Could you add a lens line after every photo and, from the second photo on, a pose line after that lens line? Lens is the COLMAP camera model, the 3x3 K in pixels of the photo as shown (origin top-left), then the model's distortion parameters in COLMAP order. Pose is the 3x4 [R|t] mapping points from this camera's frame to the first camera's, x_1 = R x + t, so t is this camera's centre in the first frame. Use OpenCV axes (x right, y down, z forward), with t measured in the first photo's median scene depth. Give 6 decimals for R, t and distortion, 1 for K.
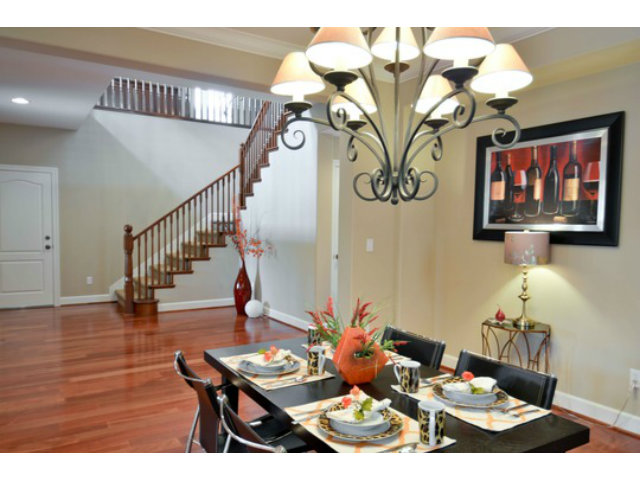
lens RADIAL K [[431.4, 0, 323.4], [0, 431.4, 251.0], [0, 0, 1]] dist [-0.025059, -0.002167]
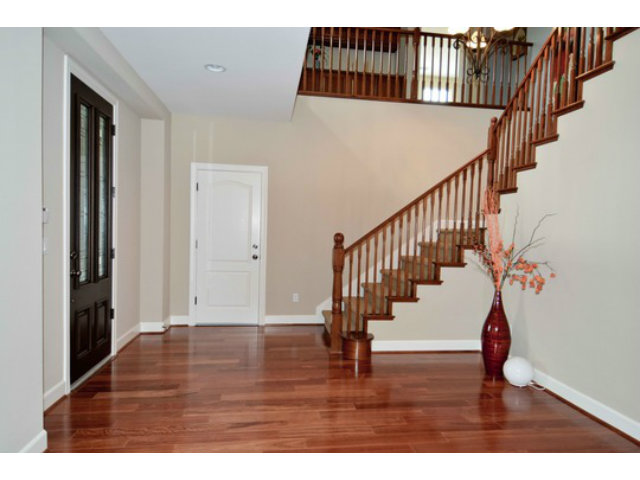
lens RADIAL K [[431.4, 0, 323.4], [0, 431.4, 251.0], [0, 0, 1]] dist [-0.025059, -0.002167]
pose [[0.890641, 0.032238, -0.453564, -0.116722], [-0.042837, 0.998996, -0.013111, -0.016172], [0.452686, 0.031106, 0.891127, 0.271911]]
